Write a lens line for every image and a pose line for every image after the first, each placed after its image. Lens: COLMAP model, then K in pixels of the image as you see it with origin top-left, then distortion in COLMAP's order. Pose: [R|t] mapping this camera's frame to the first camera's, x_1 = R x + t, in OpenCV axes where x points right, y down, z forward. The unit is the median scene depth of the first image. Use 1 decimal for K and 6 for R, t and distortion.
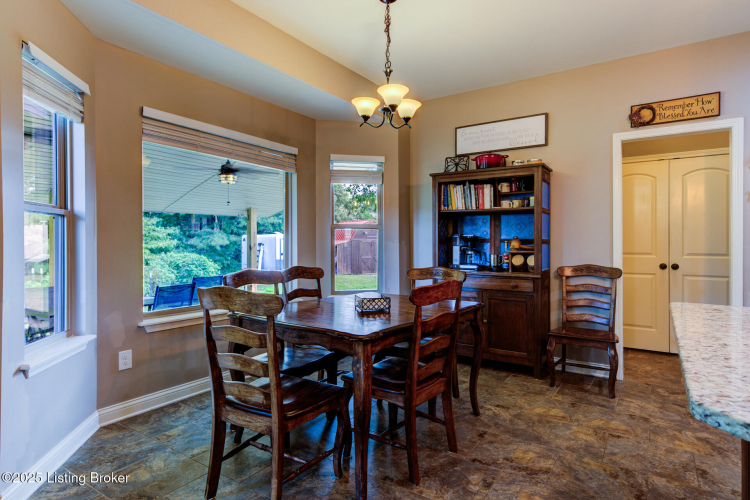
lens RADIAL K [[427.3, 0, 372.7], [0, 427.3, 246.8], [0, 0, 1]] dist [0.008621, 0.002455]
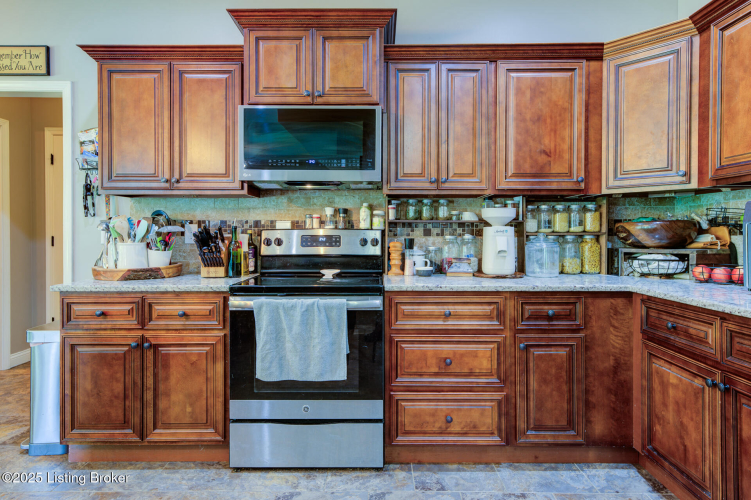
lens RADIAL K [[427.8, 0, 363.0], [0, 427.8, 232.9], [0, 0, 1]] dist [0.008621, 0.002455]
pose [[0.831208, -0.009032, 0.555888, 0.691036], [0.005018, 0.999949, 0.008744, -0.007351], [-0.555939, -0.004479, 0.831211, -0.012013]]
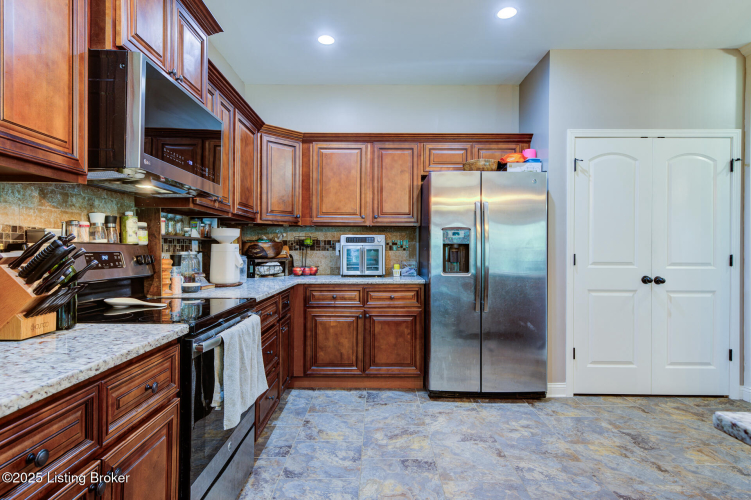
lens RADIAL K [[404.0, 0, 373.2], [0, 404.0, 249.1], [0, 0, 1]] dist [-0.000067, 0.000299]
pose [[-0.559611, -0.006984, 0.828726, 0.476293], [-0.008338, 0.999961, 0.002796, -0.005222], [-0.828714, -0.005345, -0.559647, 0.567772]]
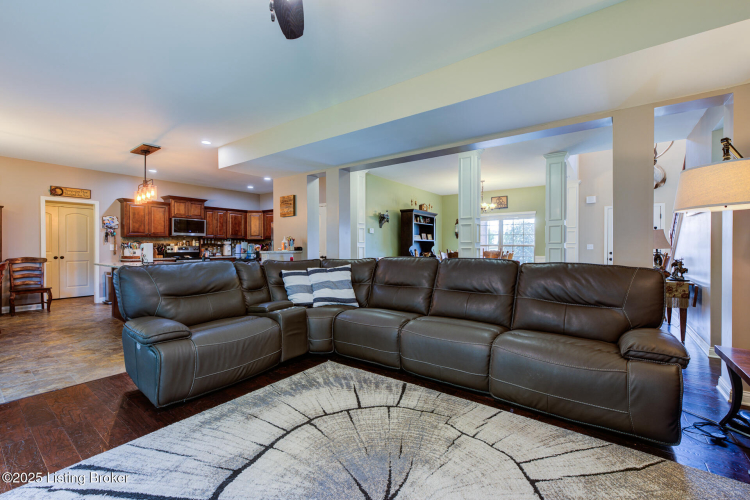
lens RADIAL K [[318.6, 0, 376.4], [0, 318.6, 250.7], [0, 0, 1]] dist [-0.001845, -0.000392]
pose [[0.045148, -0.013977, 0.998883, -0.895959], [0.007931, 0.999876, 0.013633, 0.004297], [-0.998949, 0.007307, 0.045253, -0.706439]]
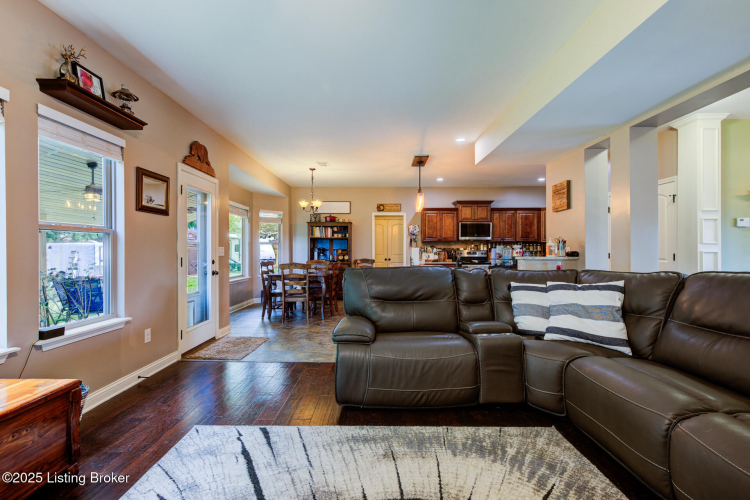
lens RADIAL K [[348.0, 0, 374.6], [0, 348.0, 251.8], [0, 0, 1]] dist [0.000024, -0.000728]
pose [[0.838538, -0.001531, 0.544841, -0.636509], [0.004487, 0.999982, -0.004095, 0.006655], [-0.544825, 0.005879, 0.838529, -0.880361]]
